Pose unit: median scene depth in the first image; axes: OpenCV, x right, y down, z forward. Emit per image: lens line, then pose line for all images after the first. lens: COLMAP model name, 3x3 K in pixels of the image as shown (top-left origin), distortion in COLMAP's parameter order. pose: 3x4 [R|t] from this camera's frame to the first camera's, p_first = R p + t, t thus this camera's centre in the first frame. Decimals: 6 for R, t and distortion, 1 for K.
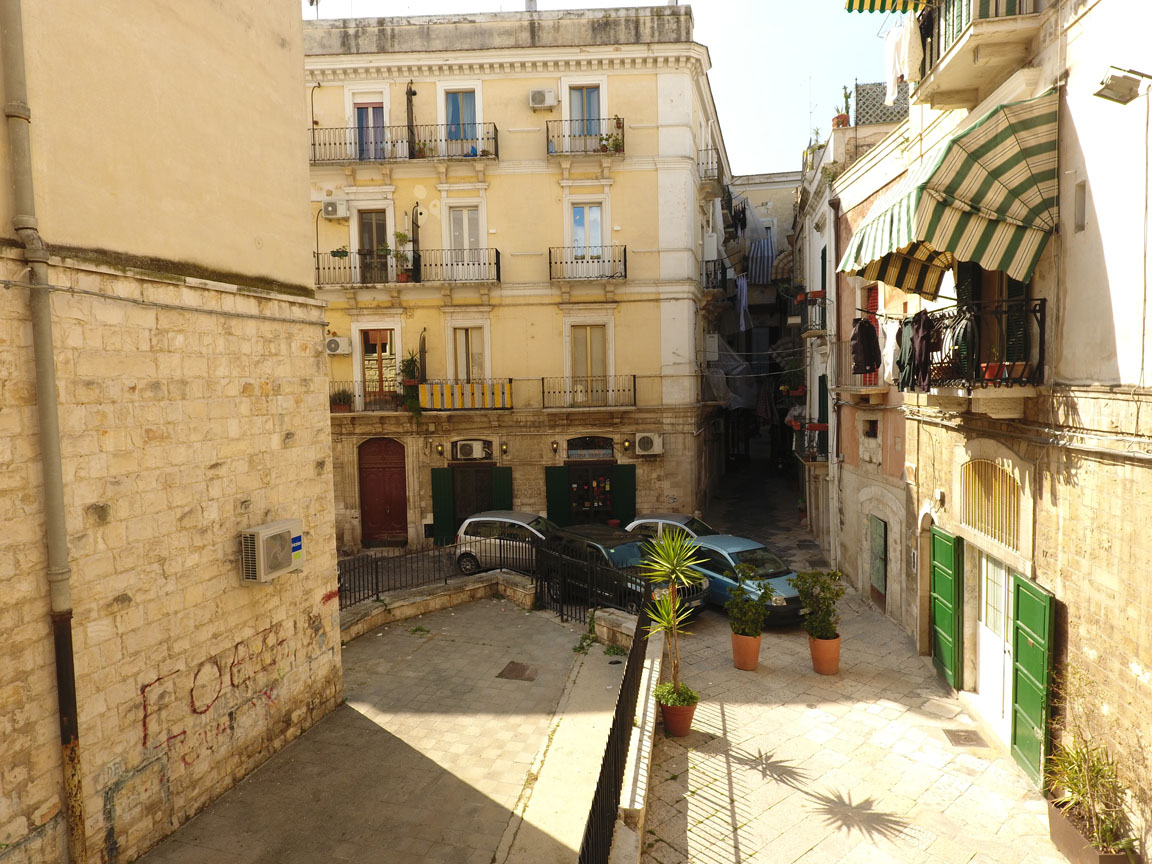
lens RADIAL K [[669.9, 0, 568.7], [0, 669.9, 431.1], [0, 0, 1]] dist [0.002036, -0.005039]
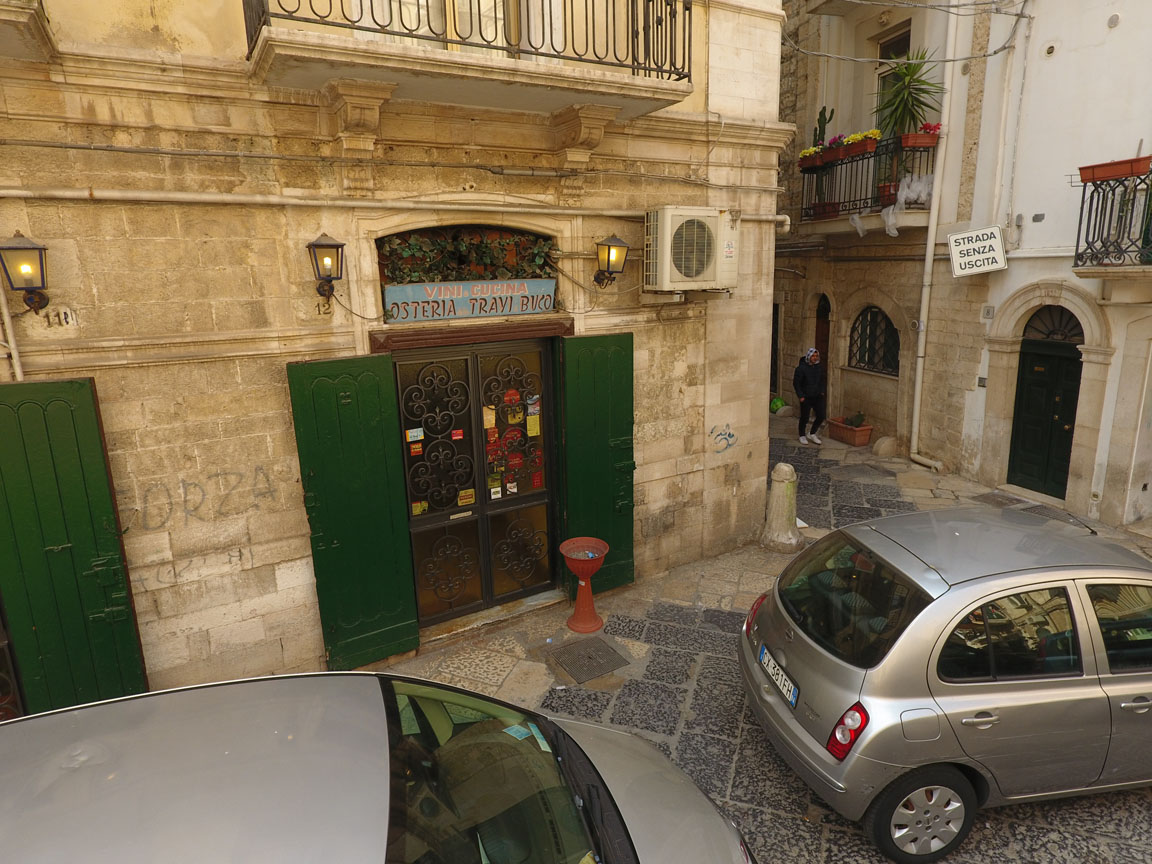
lens RADIAL K [[669.9, 0, 575.5], [0, 669.9, 426.7], [0, 0, 1]] dist [0.002036, -0.005039]
pose [[0.846637, -0.119048, 0.518684, -0.070139], [0.047933, 0.987755, 0.148470, 0.045828], [-0.530008, -0.100838, 0.841976, 0.774852]]
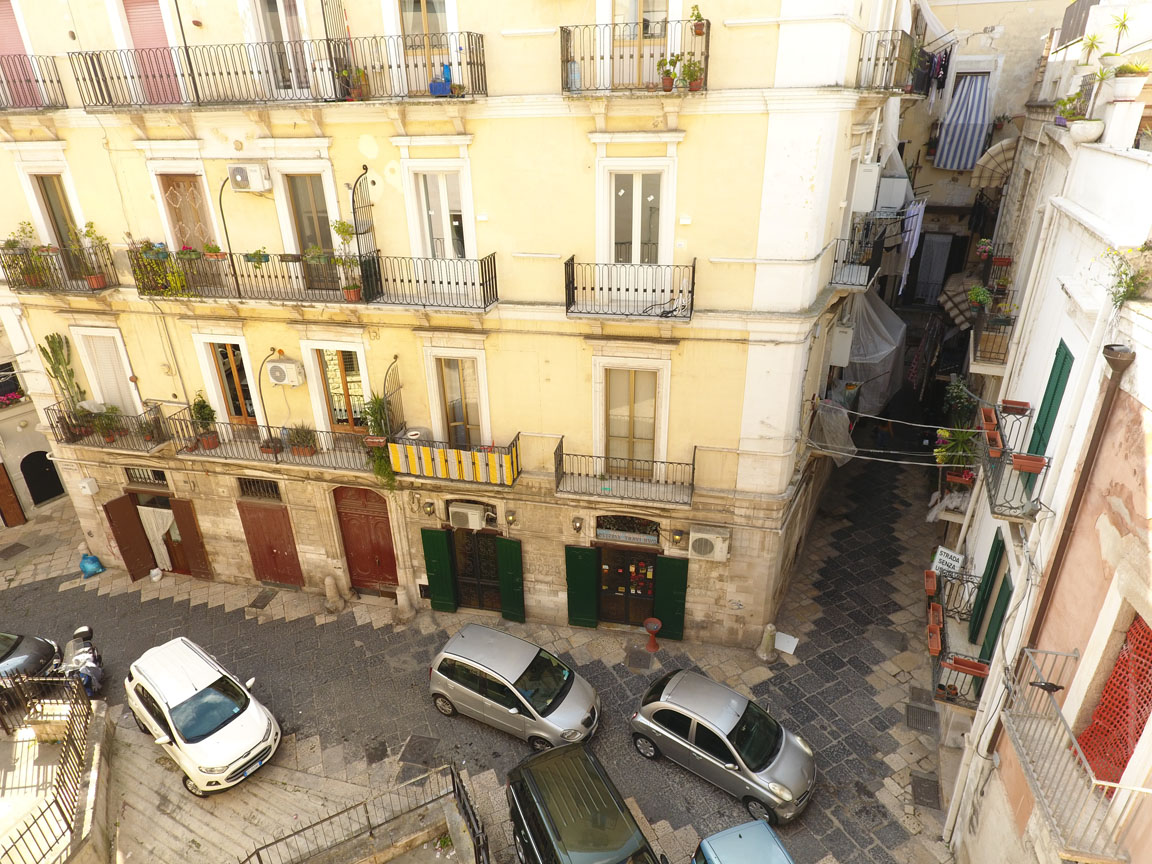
lens RADIAL K [[669.9, 0, 569.7], [0, 669.9, 427.7], [0, 0, 1]] dist [0.002036, -0.005039]
pose [[0.980222, 0.086207, -0.178140, 0.090583], [-0.016116, 0.931922, 0.362301, -0.336694], [0.197245, -0.352264, 0.914879, 0.374254]]
